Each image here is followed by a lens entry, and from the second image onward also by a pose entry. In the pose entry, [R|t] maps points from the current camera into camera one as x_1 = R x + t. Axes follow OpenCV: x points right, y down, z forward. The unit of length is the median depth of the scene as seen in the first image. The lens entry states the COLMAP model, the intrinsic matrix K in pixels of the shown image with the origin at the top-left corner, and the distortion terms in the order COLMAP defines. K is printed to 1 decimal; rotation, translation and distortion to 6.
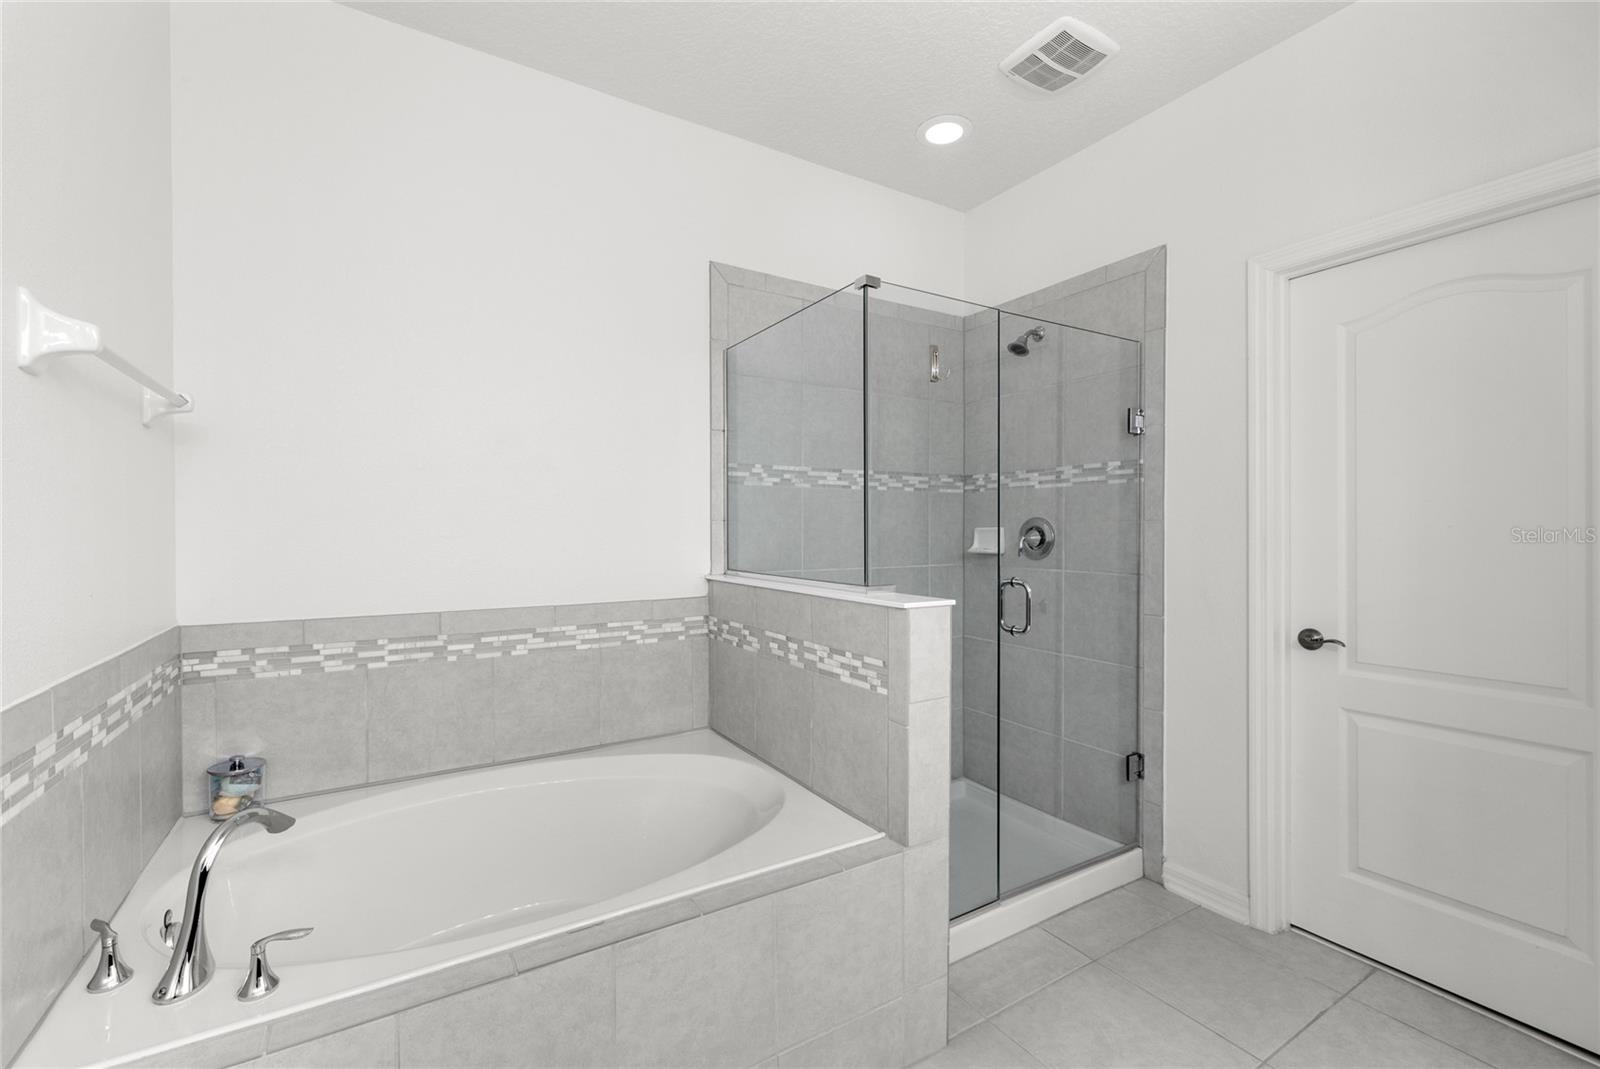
lens RADIAL K [[687.5, 0, 798.8], [0, 687.5, 535.1], [0, 0, 1]] dist [-0.001231, -0.000044]
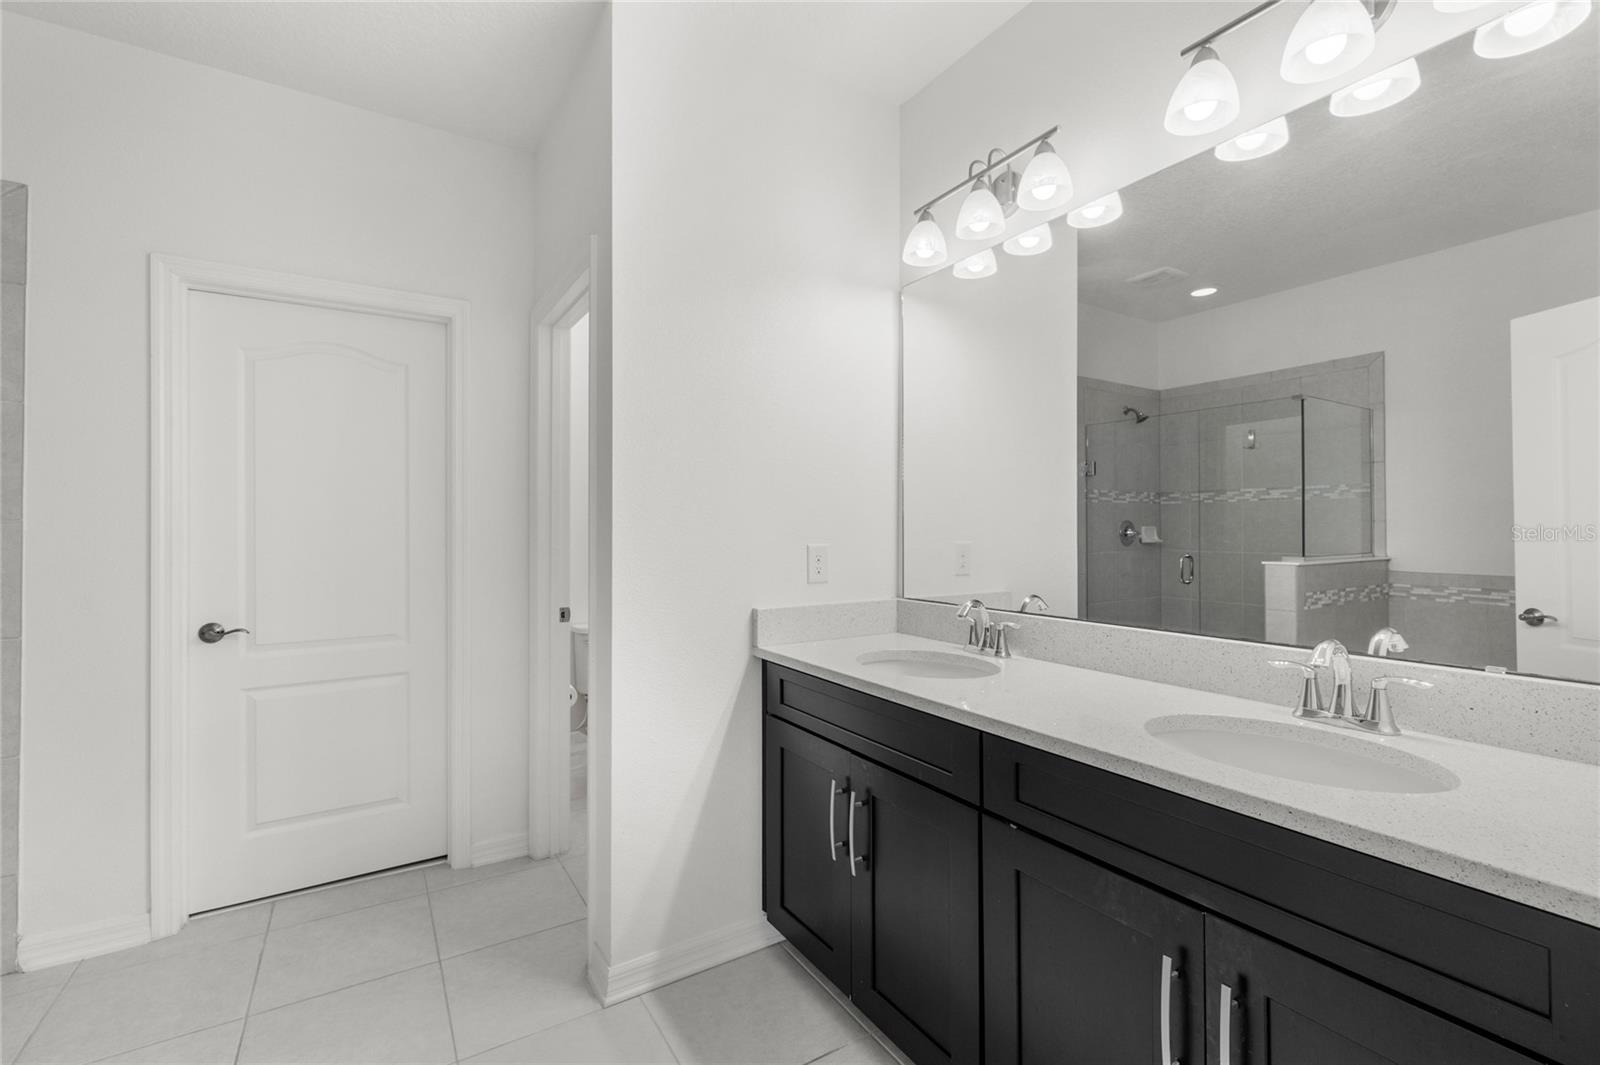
lens RADIAL K [[687.5, 0, 798.6], [0, 687.5, 526.1], [0, 0, 1]] dist [-0.001231, -0.000044]
pose [[-0.017574, 0.002994, 0.999841, -0.347803], [0.013209, 0.999909, -0.002762, 0.000952], [-0.999758, 0.013158, -0.017611, 0.106737]]
